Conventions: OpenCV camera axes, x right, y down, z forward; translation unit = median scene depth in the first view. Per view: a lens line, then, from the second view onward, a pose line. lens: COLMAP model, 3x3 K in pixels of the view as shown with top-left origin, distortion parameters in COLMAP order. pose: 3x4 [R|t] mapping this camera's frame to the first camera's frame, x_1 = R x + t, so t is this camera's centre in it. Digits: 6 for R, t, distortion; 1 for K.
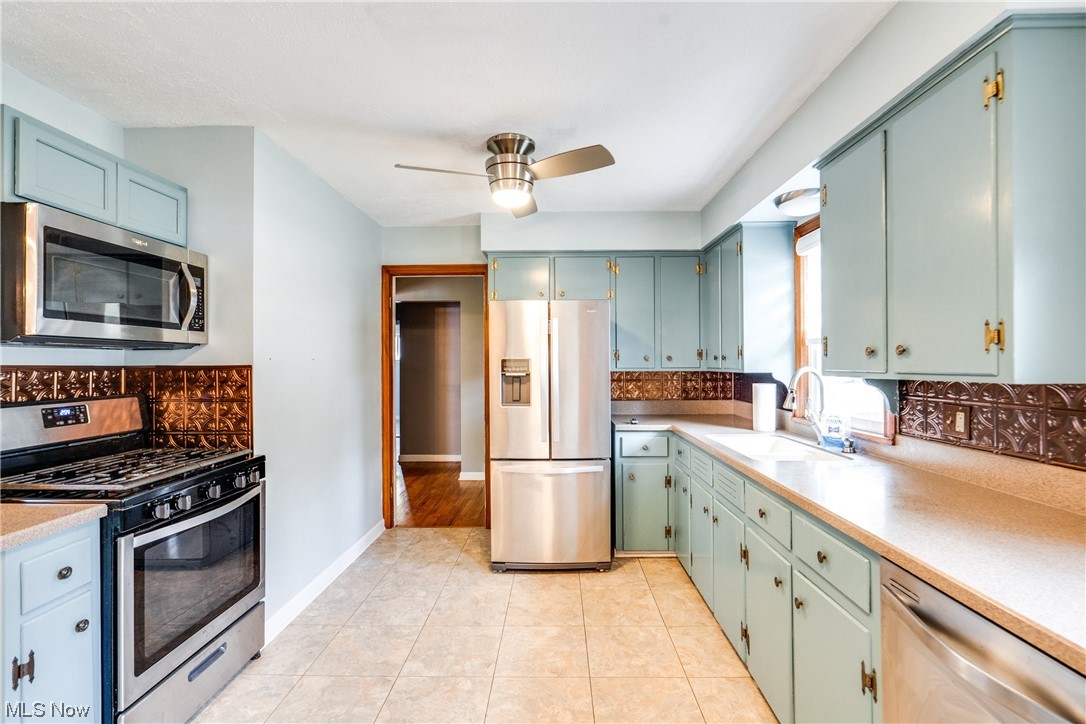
lens RADIAL K [[492.9, 0, 545.1], [0, 492.9, 361.0], [0, 0, 1]] dist [0.000875, 0.000474]
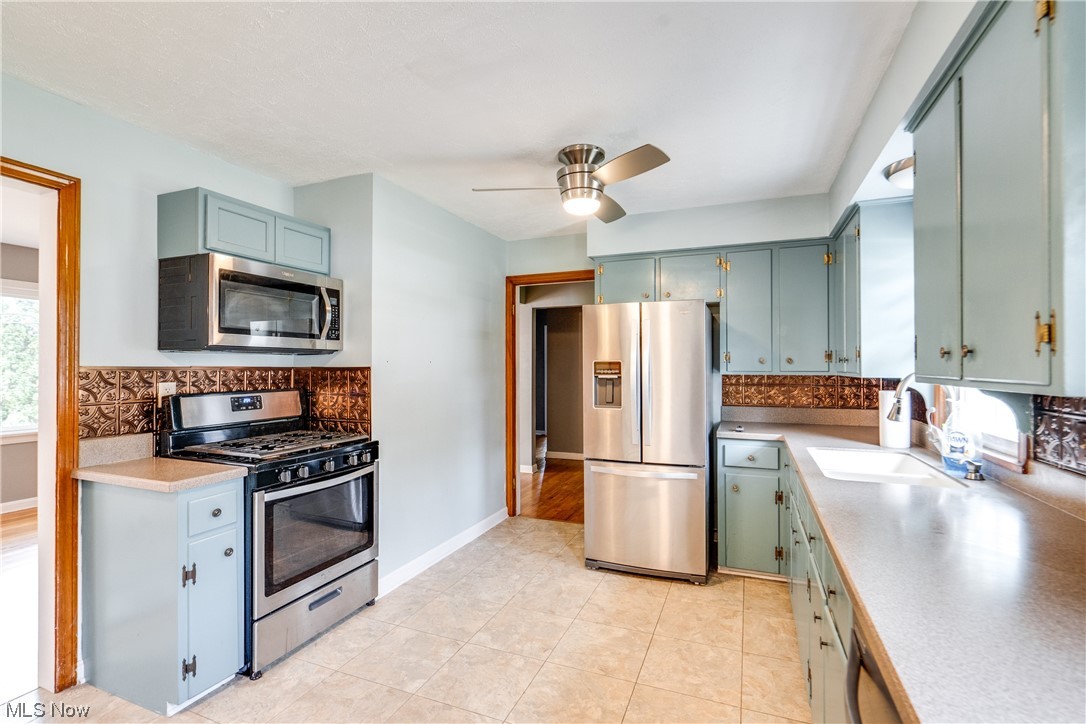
lens RADIAL K [[491.7, 0, 543.0], [0, 491.7, 362.0], [0, 0, 1]] dist [-0.004293, 0.006392]
pose [[0.933964, 0.000317, -0.357368, 0.228981], [-0.001139, 0.999997, -0.002090, -0.001508], [0.357366, 0.002359, 0.933961, 0.007389]]
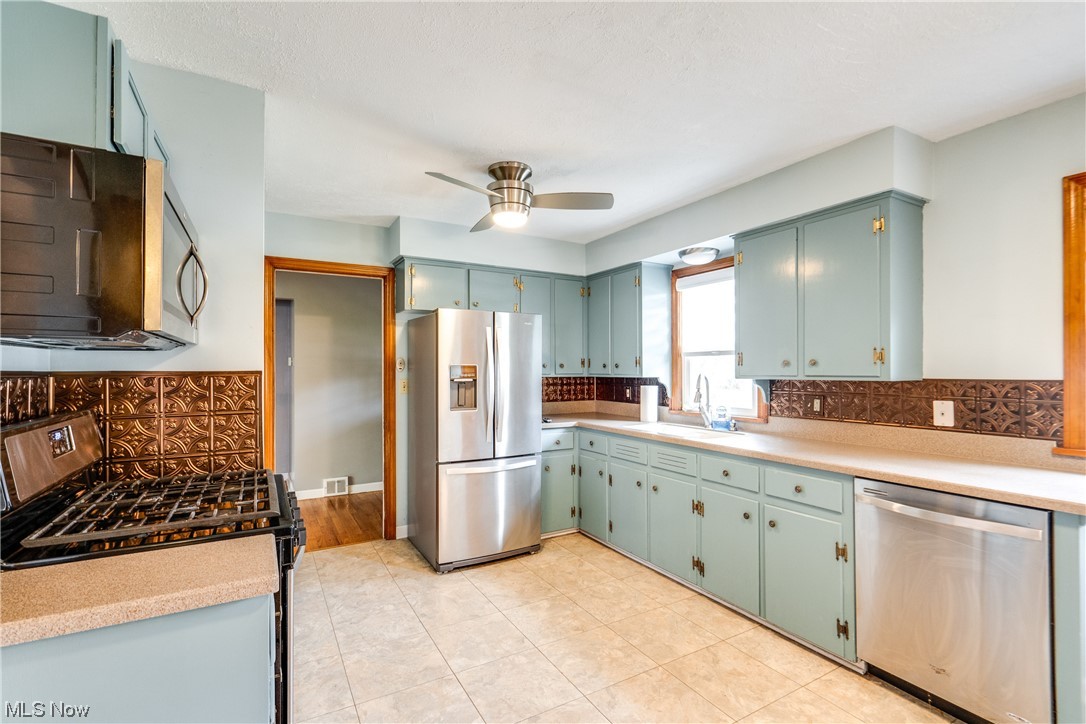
lens RADIAL K [[489.6, 0, 546.1], [0, 489.6, 367.1], [0, 0, 1]] dist [-0.001894, 0.000177]
pose [[0.861387, 0.005643, 0.507917, -0.561249], [-0.004592, 0.999984, -0.003322, 0.002094], [-0.507928, 0.000529, 0.861399, 0.019767]]
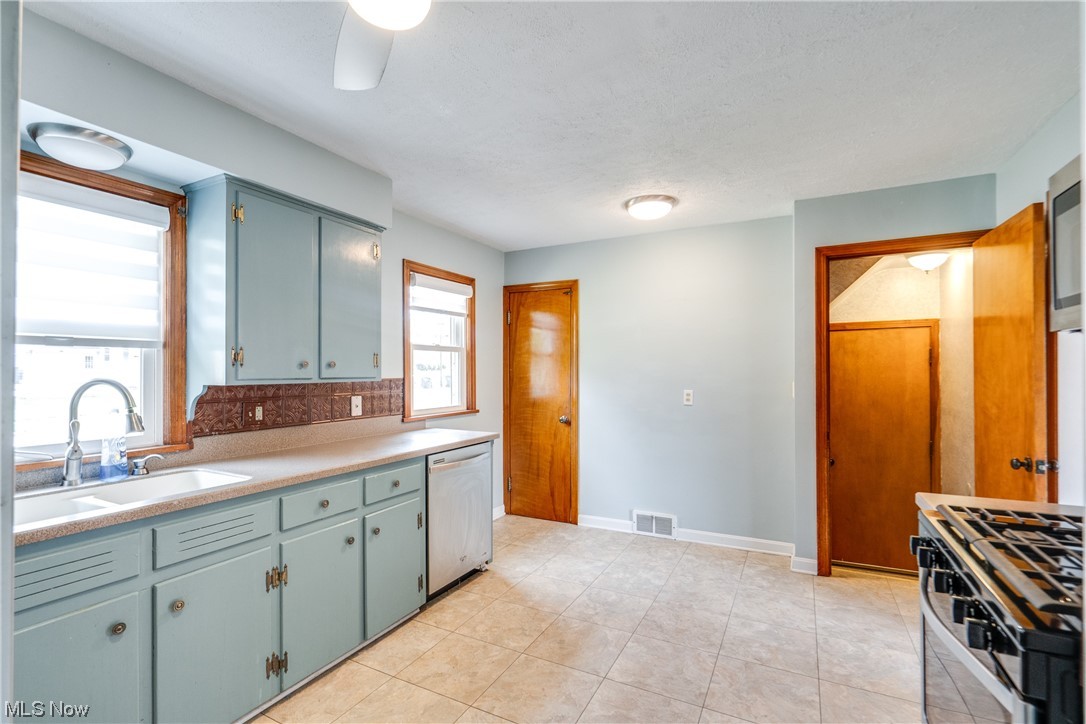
lens RADIAL K [[489.6, 0, 546.1], [0, 489.6, 367.1], [0, 0, 1]] dist [-0.001894, 0.000177]
pose [[-0.895494, 0.012591, 0.444895, -0.392290], [0.004574, 0.999807, -0.019088, 0.012881], [-0.445049, -0.015058, -0.895379, 1.333398]]
